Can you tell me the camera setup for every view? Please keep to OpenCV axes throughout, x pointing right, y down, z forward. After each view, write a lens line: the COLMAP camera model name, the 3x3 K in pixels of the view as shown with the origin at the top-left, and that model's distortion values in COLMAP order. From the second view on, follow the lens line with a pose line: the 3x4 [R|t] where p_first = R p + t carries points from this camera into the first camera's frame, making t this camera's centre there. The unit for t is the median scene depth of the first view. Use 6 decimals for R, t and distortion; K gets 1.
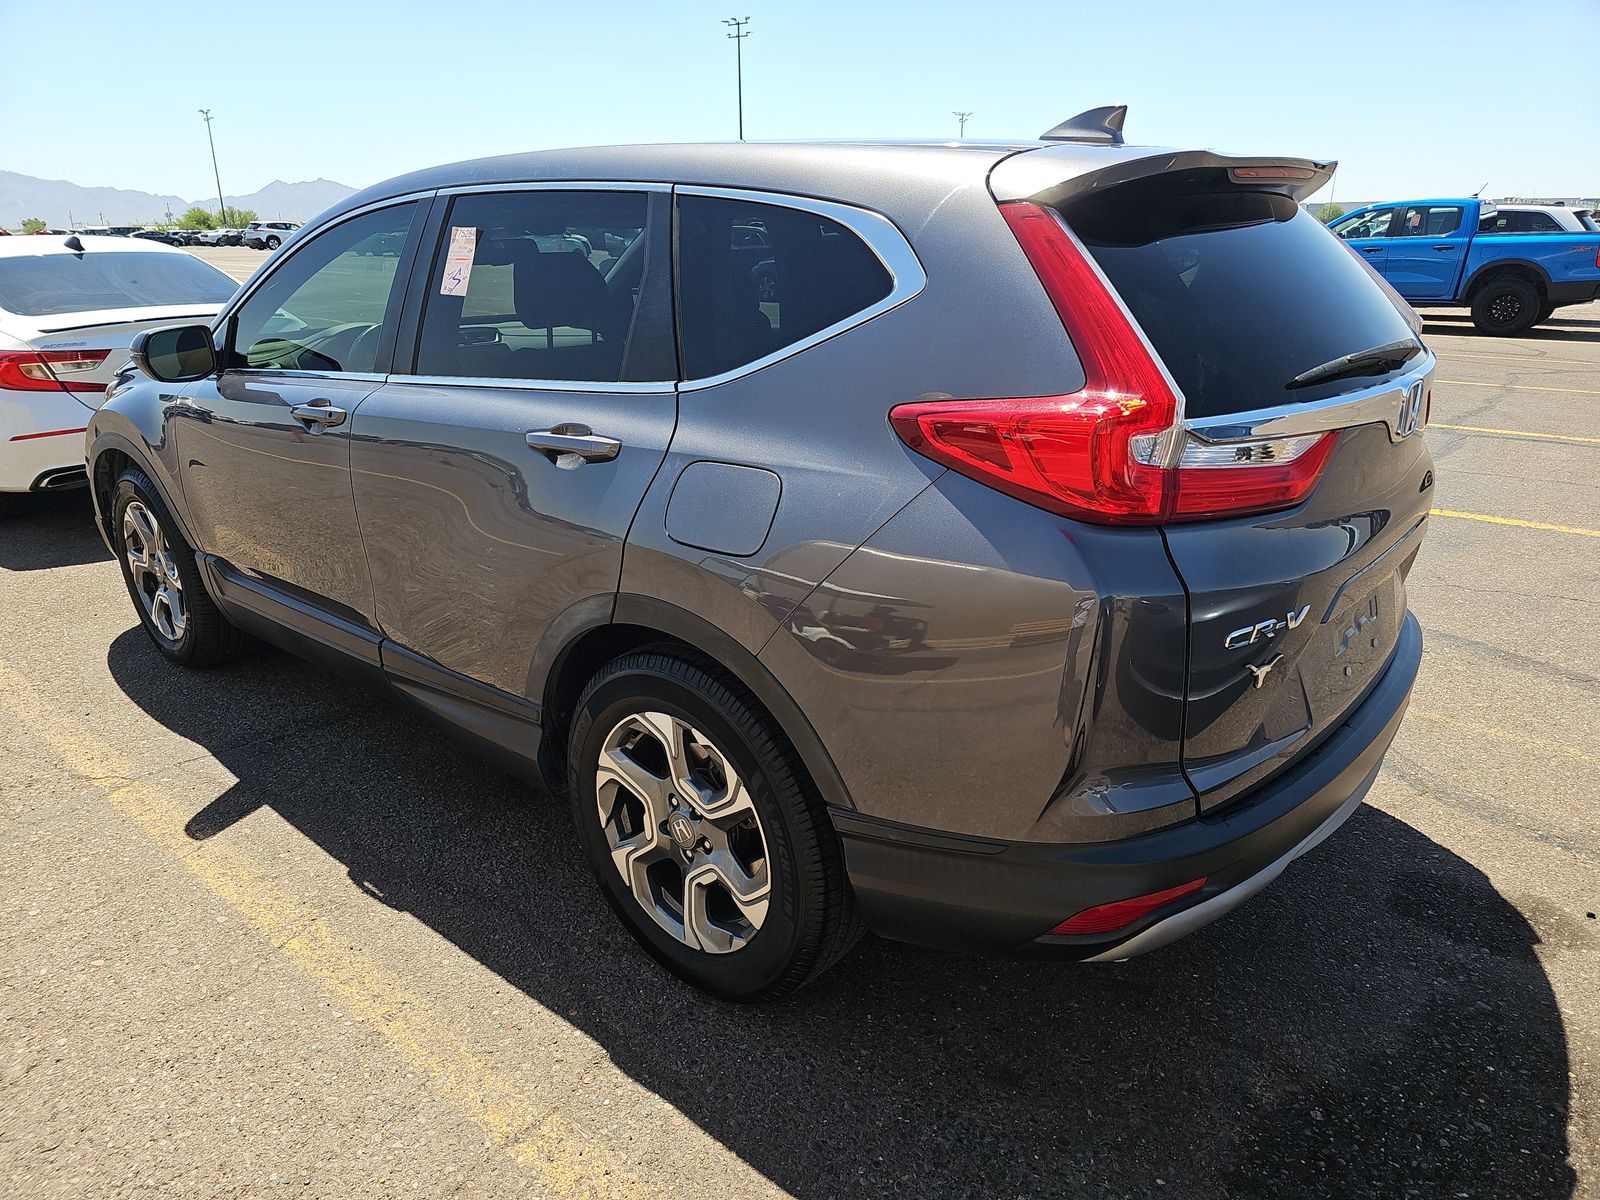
lens RADIAL K [[1110.9, 0, 800.0], [0, 1110.9, 600.0], [0, 0, 1]] dist [0.001707, -0.000348]
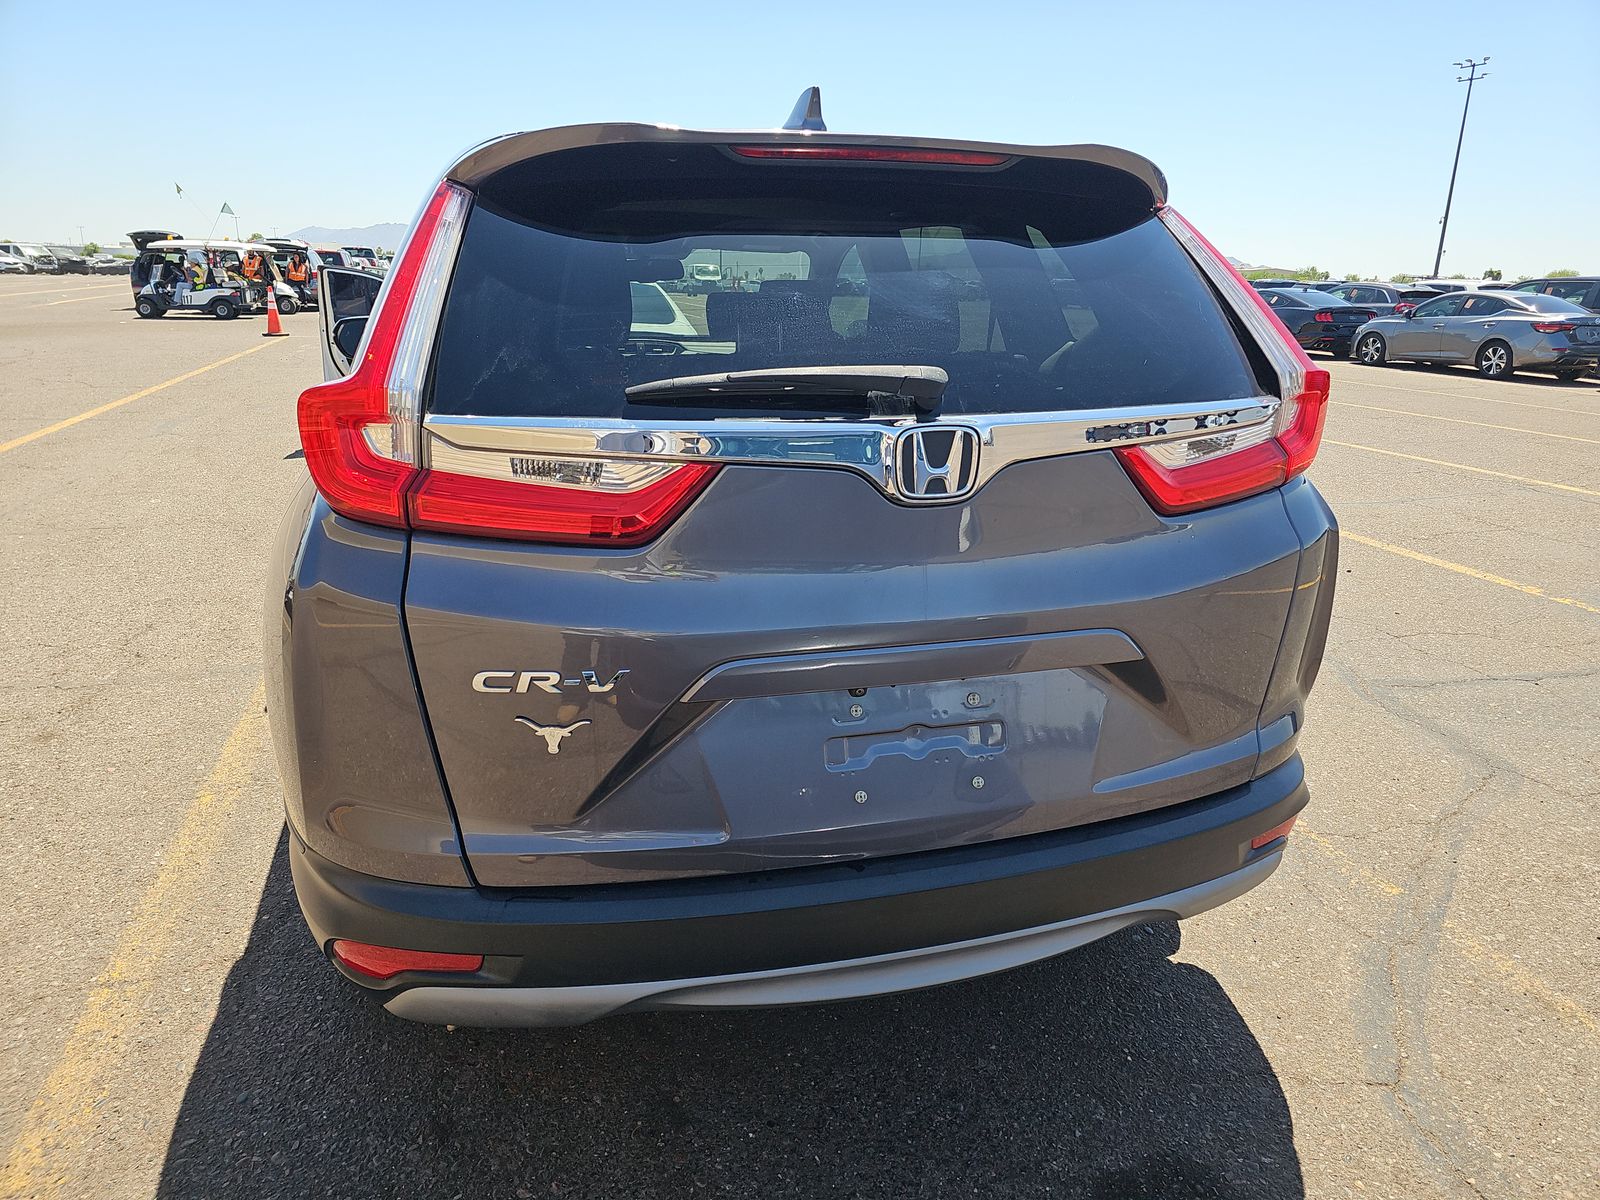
lens RADIAL K [[1110.9, 0, 800.0], [0, 1110.9, 600.0], [0, 0, 1]] dist [0.001707, -0.000348]
pose [[0.834922, 0.170860, -0.523175, 0.839161], [-0.196529, 0.980476, 0.006571, -0.063987], [0.514083, 0.097333, 0.852200, 0.323078]]
